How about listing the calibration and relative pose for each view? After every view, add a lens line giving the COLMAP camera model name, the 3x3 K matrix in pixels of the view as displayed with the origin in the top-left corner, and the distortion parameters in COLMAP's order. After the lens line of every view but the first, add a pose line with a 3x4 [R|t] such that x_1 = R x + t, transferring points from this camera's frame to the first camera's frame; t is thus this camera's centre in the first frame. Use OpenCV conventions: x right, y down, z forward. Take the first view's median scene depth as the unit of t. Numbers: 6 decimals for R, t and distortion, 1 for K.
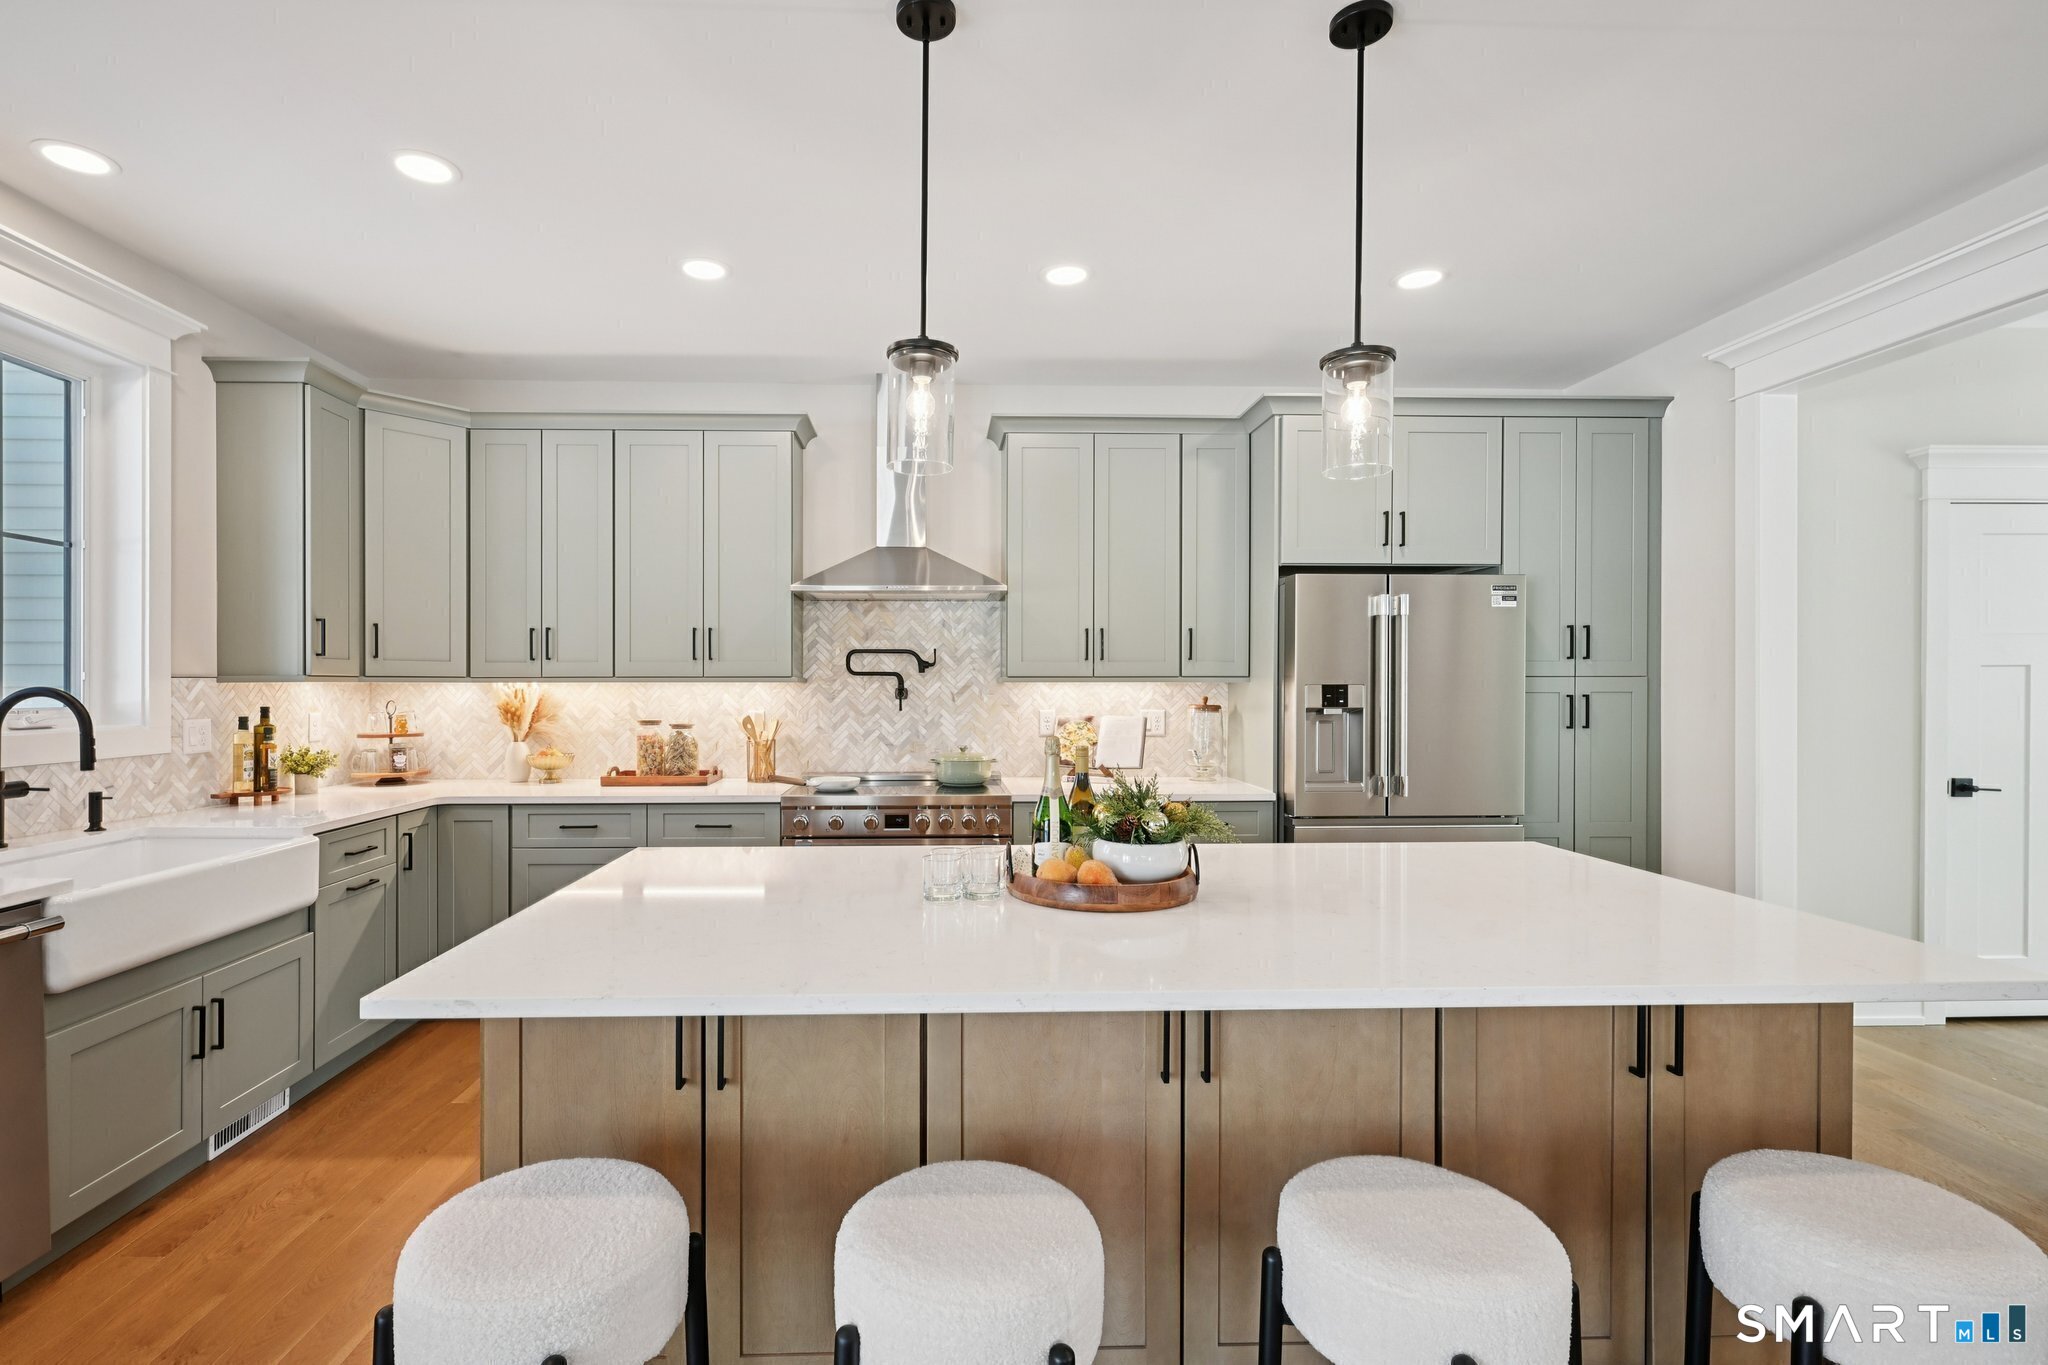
lens RADIAL K [[914.0, 0, 966.3], [0, 914.0, 697.0], [0, 0, 1]] dist [0.010838, 0.000600]
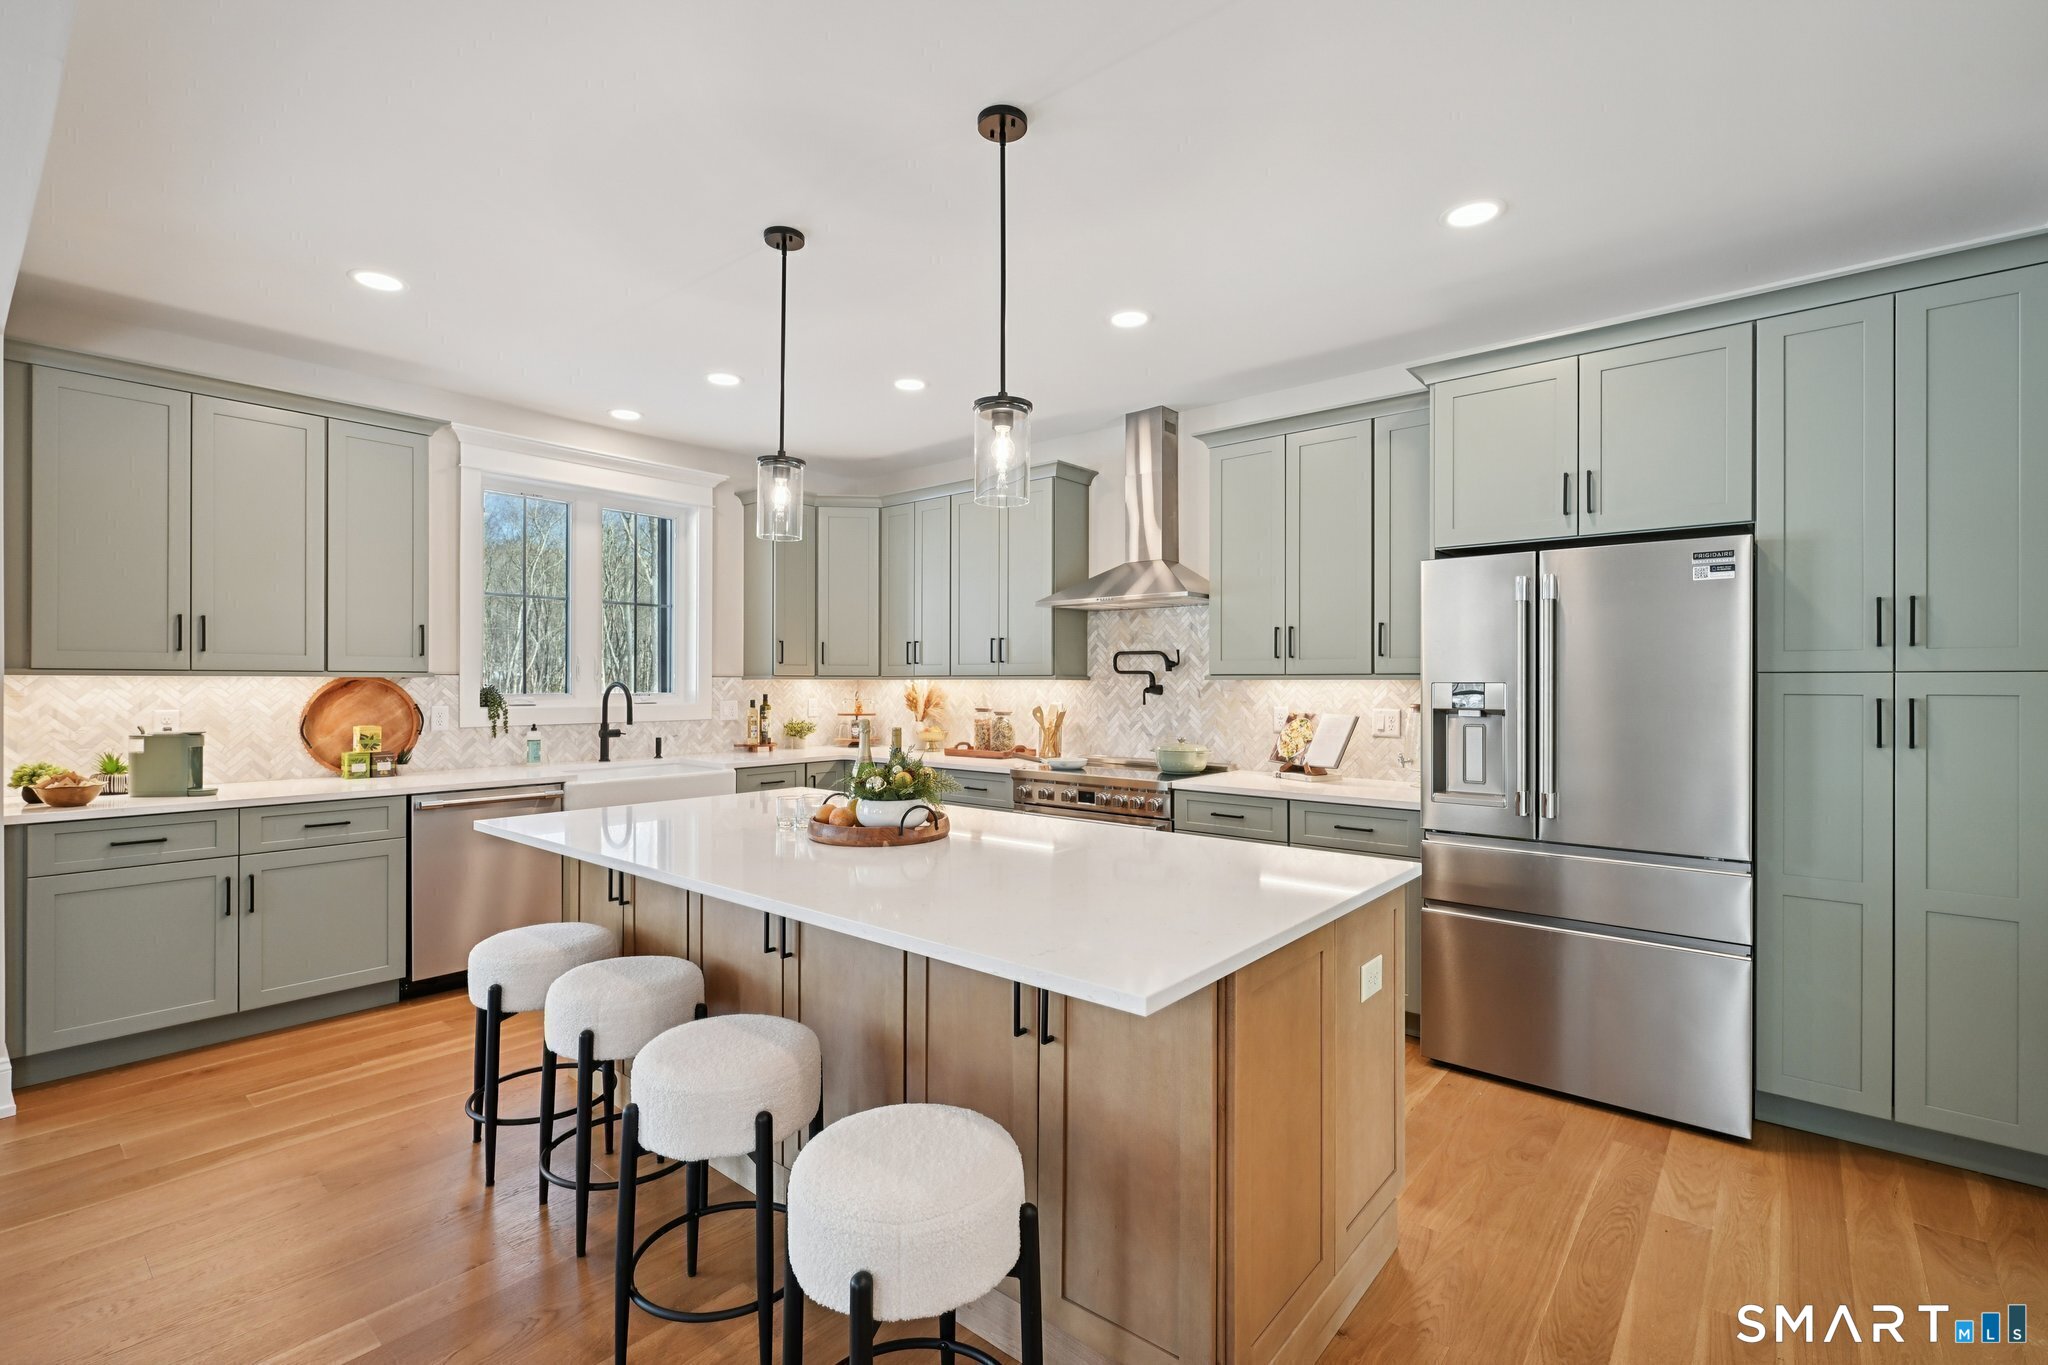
lens RADIAL K [[914.0, 0, 1050.4], [0, 914.0, 680.0], [0, 0, 1]] dist [0.010838, 0.000600]
pose [[0.754902, 0.001769, -0.655836, 0.640496], [-0.010914, 0.999892, -0.009865, -0.003529], [0.655747, 0.014605, 0.754839, 0.078487]]
